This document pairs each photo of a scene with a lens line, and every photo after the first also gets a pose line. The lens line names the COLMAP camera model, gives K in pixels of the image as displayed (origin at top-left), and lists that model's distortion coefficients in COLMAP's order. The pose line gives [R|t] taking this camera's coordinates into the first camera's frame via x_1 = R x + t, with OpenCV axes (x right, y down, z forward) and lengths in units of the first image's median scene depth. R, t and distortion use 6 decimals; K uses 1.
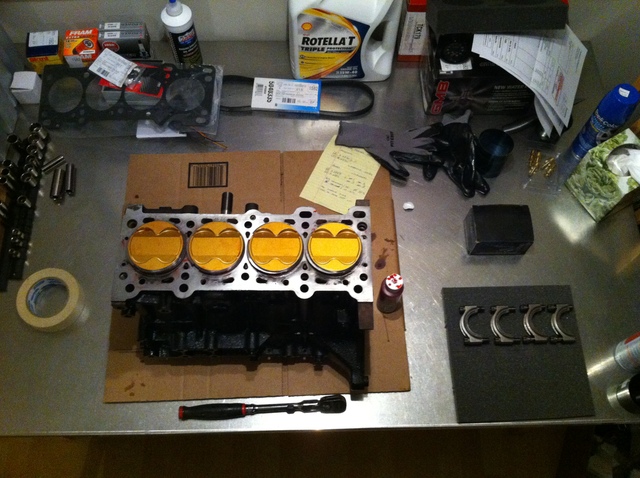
lens RADIAL K [[616.3, 0, 326.4], [0, 616.3, 240.8], [0, 0, 1]] dist [0.097169, -0.332364]
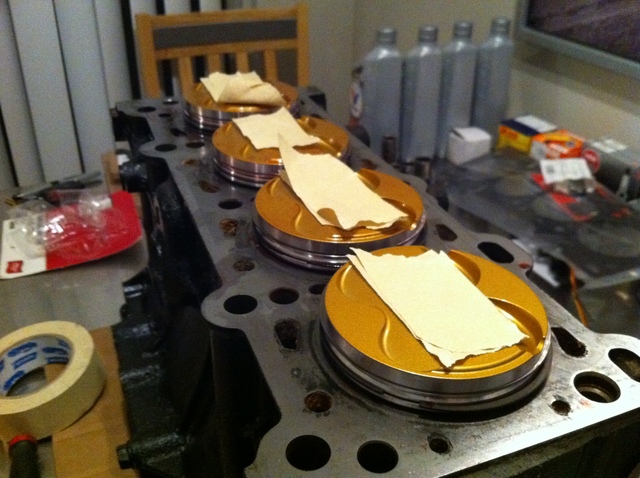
lens RADIAL K [[616.3, 0, 326.4], [0, 616.3, 240.8], [0, 0, 1]] dist [0.097169, -0.332364]
pose [[0.368072, 0.444283, -0.816784, 0.136197], [-0.850498, 0.515862, -0.102666, 0.042461], [0.375735, 0.732461, 0.567736, 0.606209]]
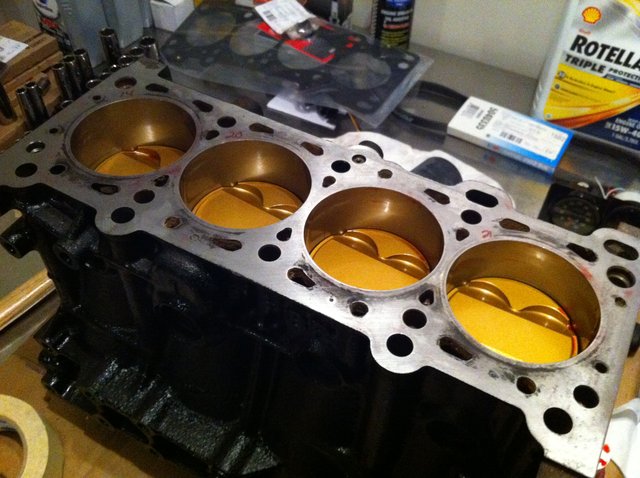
lens RADIAL K [[616.3, 0, 326.4], [0, 616.3, 240.8], [0, 0, 1]] dist [0.097169, -0.332364]
pose [[0.875831, 0.361730, -0.319486, 0.011871], [-0.445363, 0.860815, -0.246271, 0.093648], [0.185935, 0.357979, 0.915030, 0.478592]]
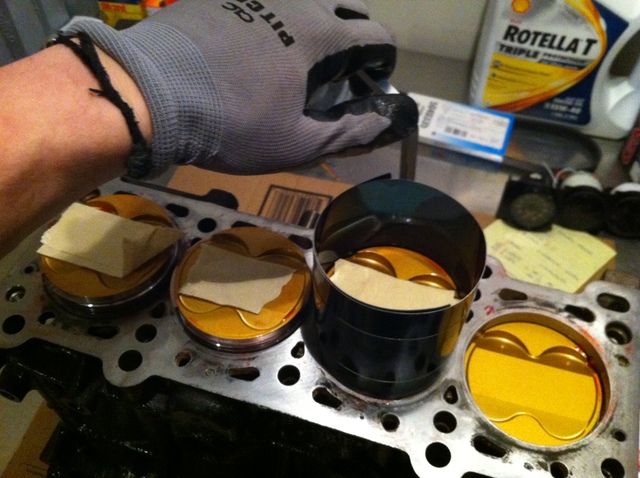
lens RADIAL K [[616.3, 0, 326.4], [0, 616.3, 240.8], [0, 0, 1]] dist [0.097169, -0.332364]
pose [[0.953387, 0.226014, -0.199927, -0.038351], [-0.266927, 0.940677, -0.209469, 0.039021], [0.140724, 0.253071, 0.957158, 0.450600]]
